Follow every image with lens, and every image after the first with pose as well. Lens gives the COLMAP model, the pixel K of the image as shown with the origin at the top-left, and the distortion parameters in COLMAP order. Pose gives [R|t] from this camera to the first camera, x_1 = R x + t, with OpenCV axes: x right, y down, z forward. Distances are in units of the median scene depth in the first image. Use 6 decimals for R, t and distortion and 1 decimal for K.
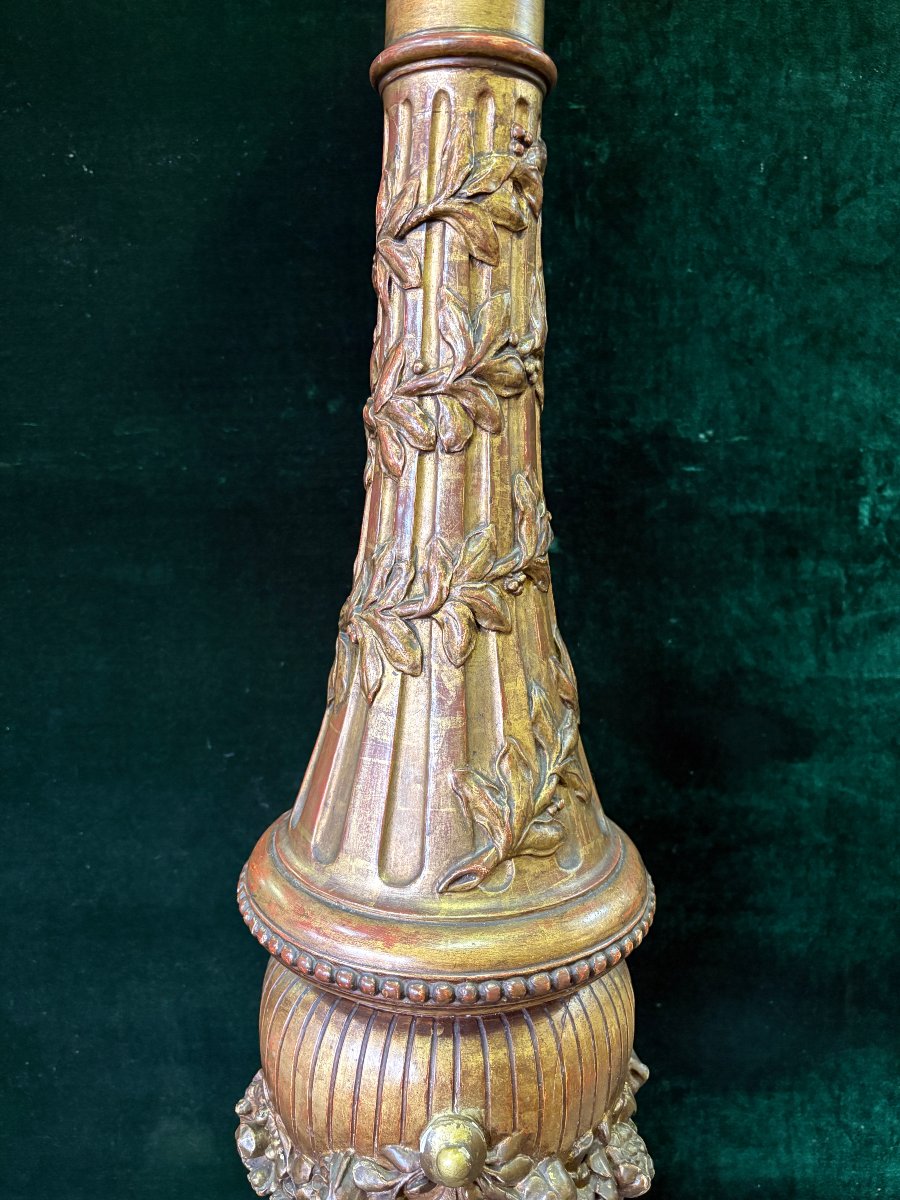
lens RADIAL K [[928.5, 0, 455.0], [0, 928.5, 565.1], [0, 0, 1]] dist [0.013682, -0.022905]
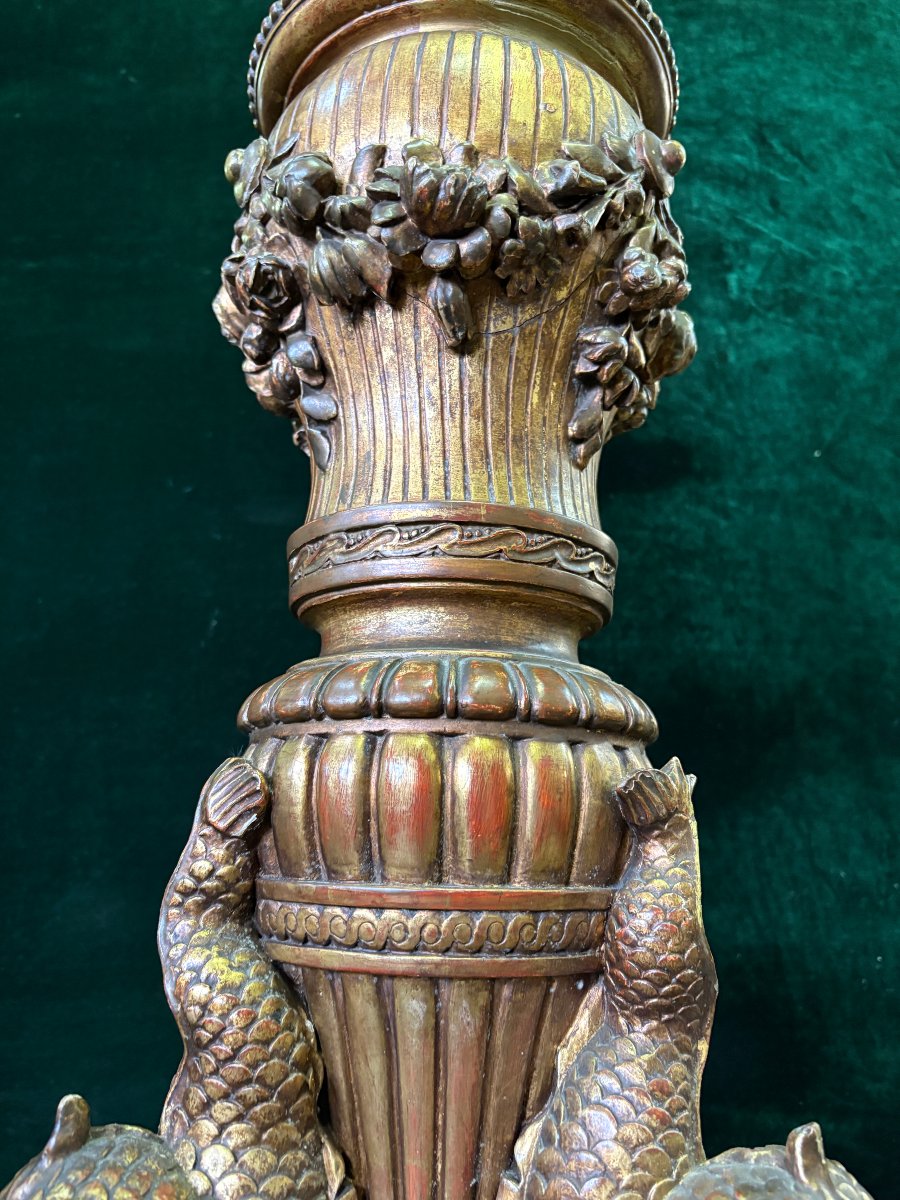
lens RADIAL K [[928.5, 0, 452.2], [0, 928.5, 596.9], [0, 0, 1]] dist [0.013682, -0.022905]
pose [[0.999901, -0.013412, -0.004215, 0.073925], [0.010403, 0.907507, -0.419907, 0.820351], [0.009457, 0.419822, 0.907557, 0.067841]]
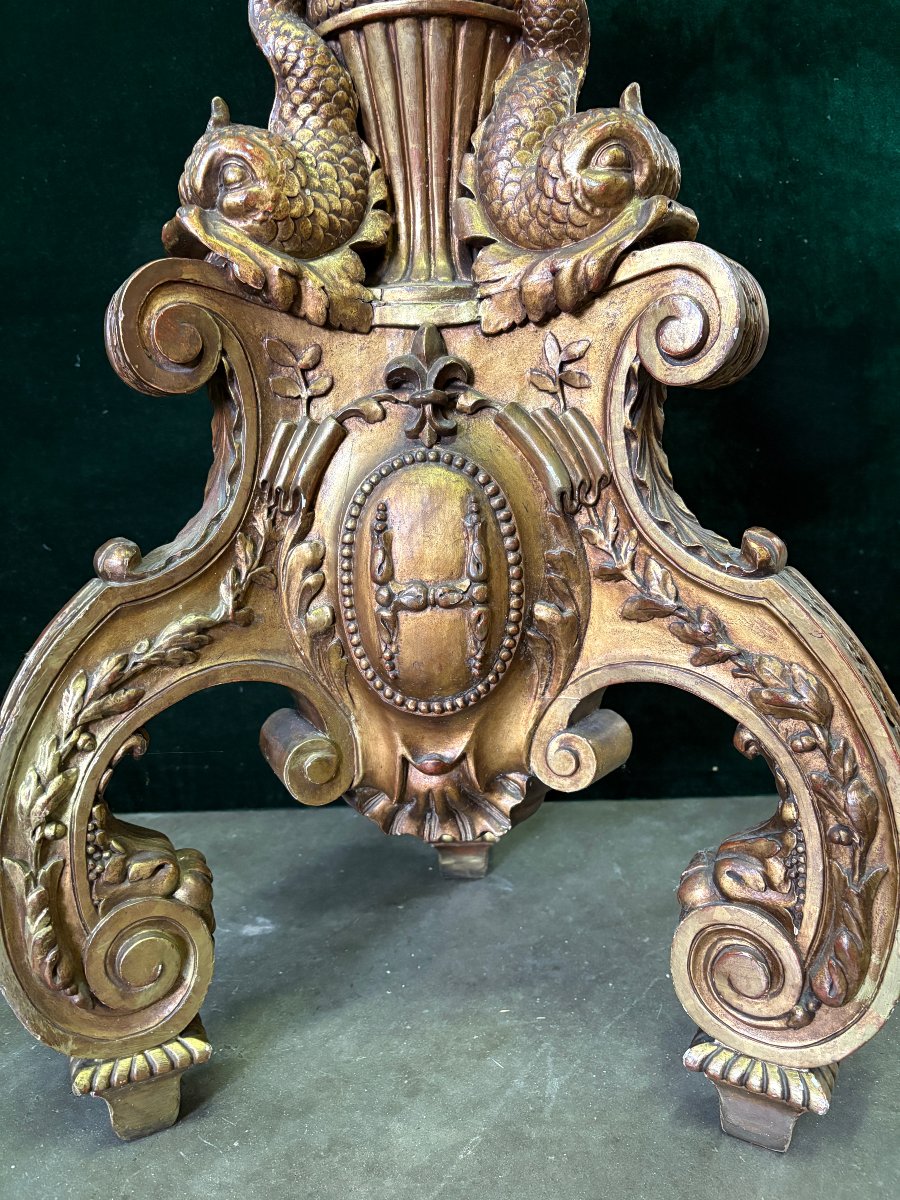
lens RADIAL K [[928.5, 0, 445.2], [0, 928.5, 609.1], [0, 0, 1]] dist [0.013682, -0.022905]
pose [[0.998017, -0.060365, -0.017818, 0.067020], [0.060439, 0.998165, 0.003627, 1.245735], [0.017566, -0.004697, 0.999835, -0.188650]]
